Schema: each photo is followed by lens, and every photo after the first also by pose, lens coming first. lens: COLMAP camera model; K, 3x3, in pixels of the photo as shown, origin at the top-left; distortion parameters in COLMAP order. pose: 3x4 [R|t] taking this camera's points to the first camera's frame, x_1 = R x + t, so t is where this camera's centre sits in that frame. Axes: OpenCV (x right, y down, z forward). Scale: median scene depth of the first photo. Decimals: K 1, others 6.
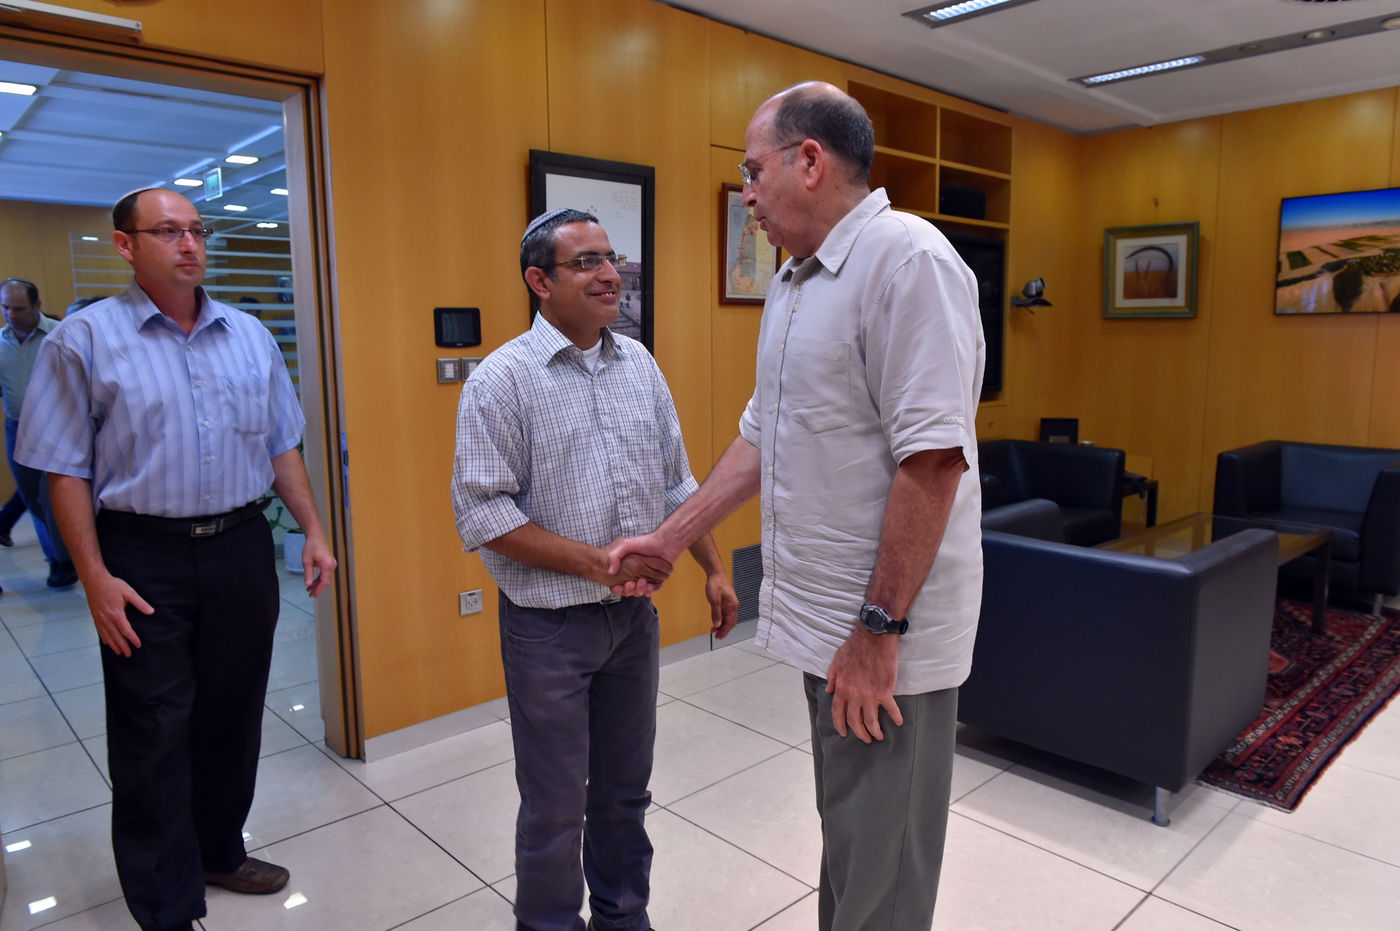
lens RADIAL K [[938.3, 0, 700.0], [0, 938.3, 465.5], [0, 0, 1]] dist [-0.012342, -0.001914]
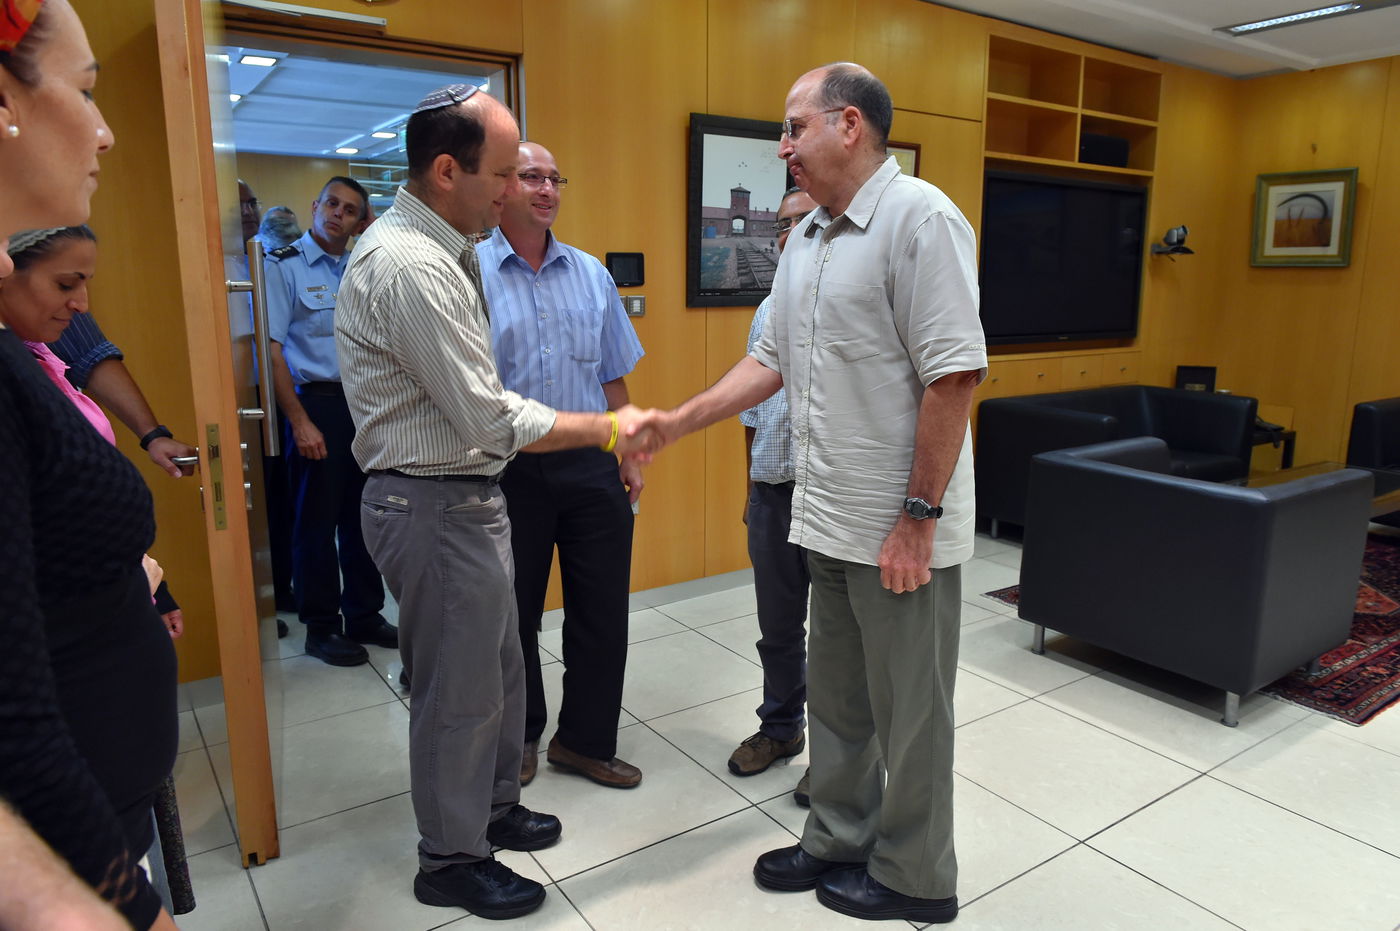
lens RADIAL K [[938.3, 0, 700.0], [0, 938.3, 465.5], [0, 0, 1]] dist [-0.012342, -0.001914]
pose [[0.987999, 0.040832, -0.148967, 0.011354], [-0.031886, 0.997569, 0.061959, 0.013290], [0.151135, -0.056466, 0.986899, -0.097458]]
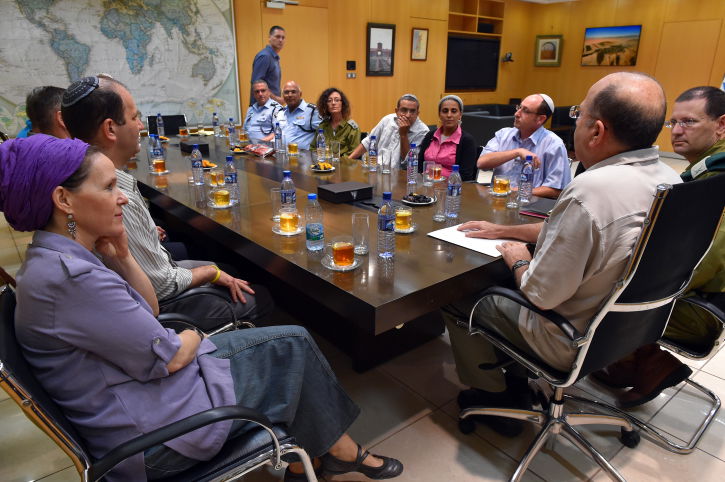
lens RADIAL K [[485.9, 0, 362.5], [0, 485.9, 241.0], [0, 0, 1]] dist [-0.012342, -0.001914]
pose [[0.997061, 0.040142, -0.065255, -0.012937], [-0.026476, 0.979804, 0.198199, 0.135268], [0.071893, -0.195889, 0.977987, -0.903674]]
